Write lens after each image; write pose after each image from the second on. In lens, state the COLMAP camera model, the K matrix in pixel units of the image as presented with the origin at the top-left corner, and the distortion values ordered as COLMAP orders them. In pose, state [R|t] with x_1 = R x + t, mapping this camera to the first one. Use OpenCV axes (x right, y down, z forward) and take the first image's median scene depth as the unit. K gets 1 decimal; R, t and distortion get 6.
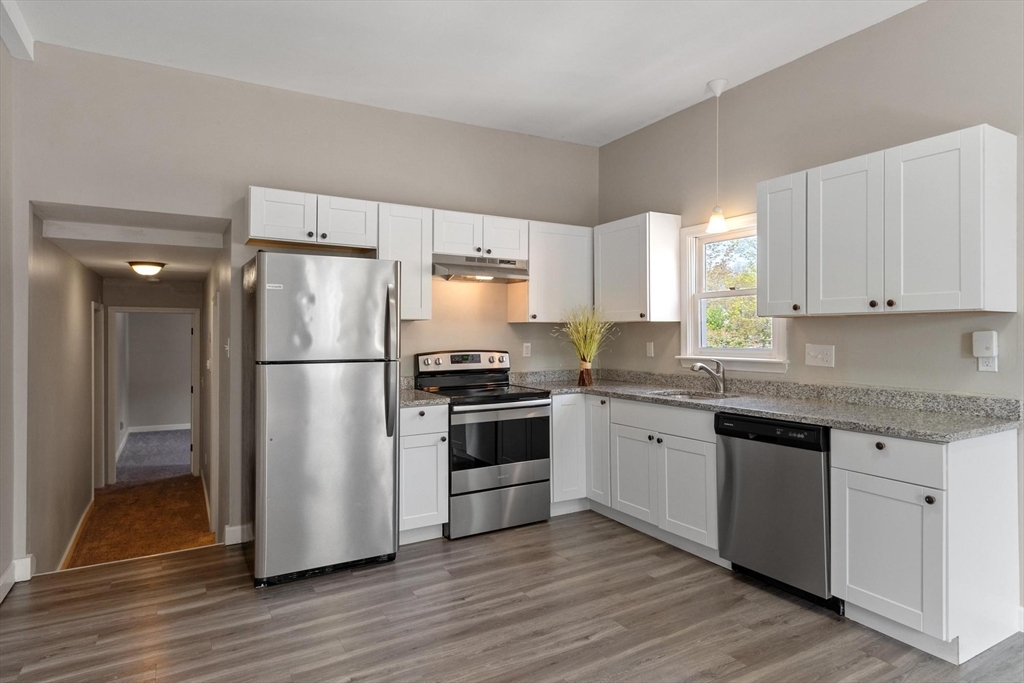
lens RADIAL K [[579.7, 0, 511.1], [0, 579.7, 329.5], [0, 0, 1]] dist [-0.002047, -0.000673]
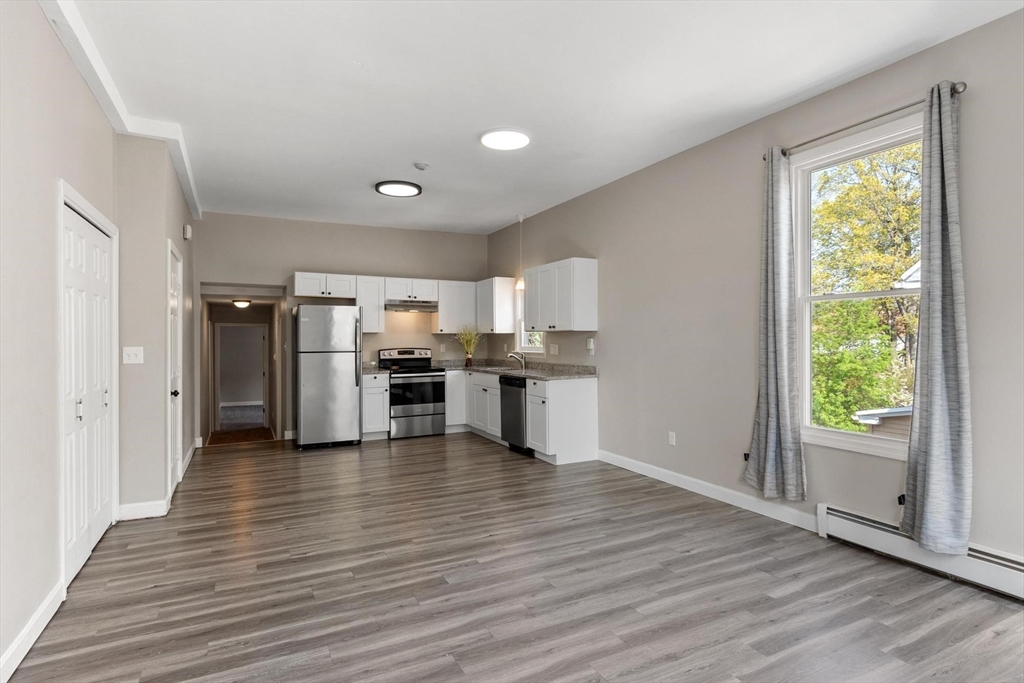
lens RADIAL K [[538.0, 0, 512.0], [0, 538.0, 341.5], [0, 0, 1]] dist [0.000176, -0.000009]
pose [[0.998346, -0.000860, -0.057477, 0.399738], [0.001573, 0.999922, 0.012367, -0.008027], [0.057461, -0.012437, 0.998270, -0.811713]]
